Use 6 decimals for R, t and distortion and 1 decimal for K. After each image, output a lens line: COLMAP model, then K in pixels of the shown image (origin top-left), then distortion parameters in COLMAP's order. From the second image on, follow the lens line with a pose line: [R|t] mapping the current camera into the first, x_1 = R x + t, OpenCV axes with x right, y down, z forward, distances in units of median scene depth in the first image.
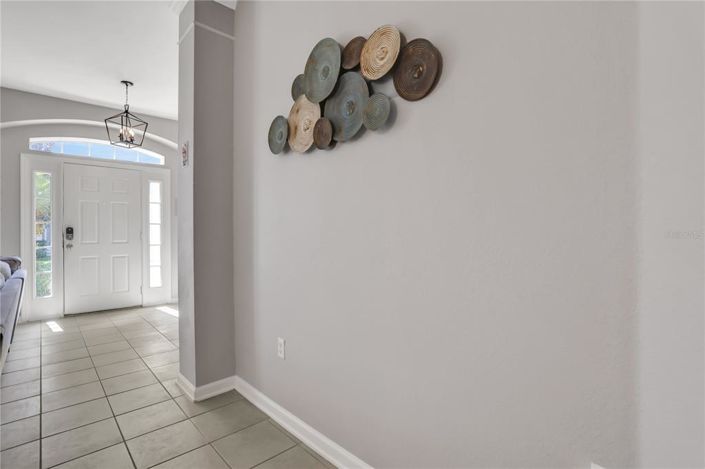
lens RADIAL K [[352.0, 0, 354.0], [0, 352.0, 236.2], [0, 0, 1]] dist [-0.080455, 0.040783]
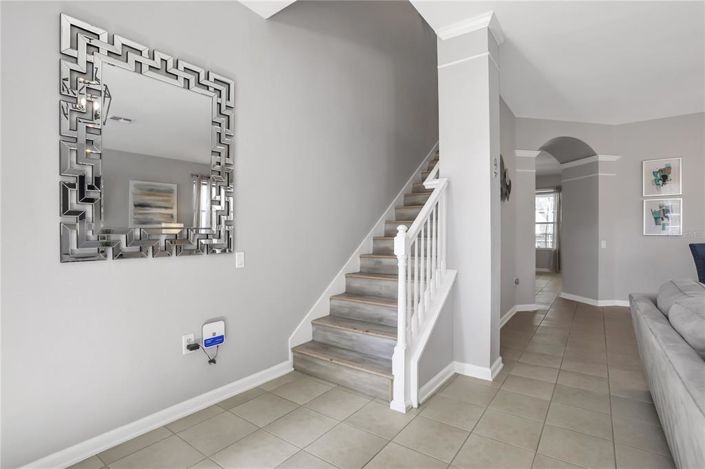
lens RADIAL K [[352.0, 0, 354.0], [0, 352.0, 236.2], [0, 0, 1]] dist [-0.080455, 0.040783]
pose [[-0.186700, -0.004639, 0.982406, -0.612435], [0.012982, 0.999890, 0.007188, -0.005276], [-0.982331, 0.014096, -0.186619, 0.678554]]
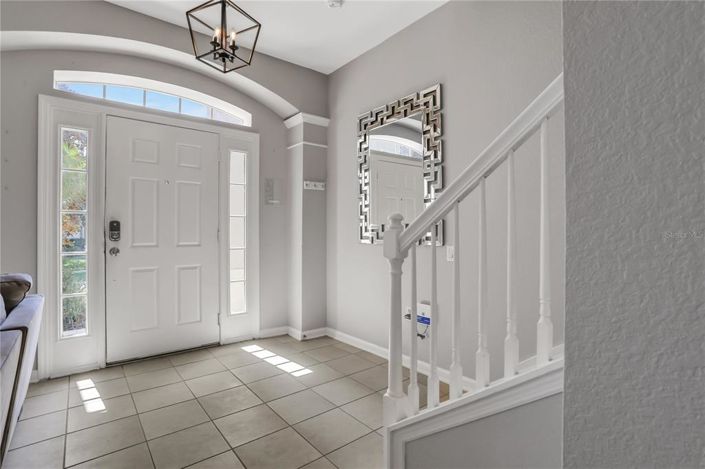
lens RADIAL K [[352.0, 0, 354.0], [0, 352.0, 236.2], [0, 0, 1]] dist [-0.080455, 0.040783]
pose [[0.997916, 0.003855, -0.064404, -0.360854], [-0.004090, 0.999985, -0.003519, 0.002597], [0.064389, 0.003775, 0.997918, 0.405414]]
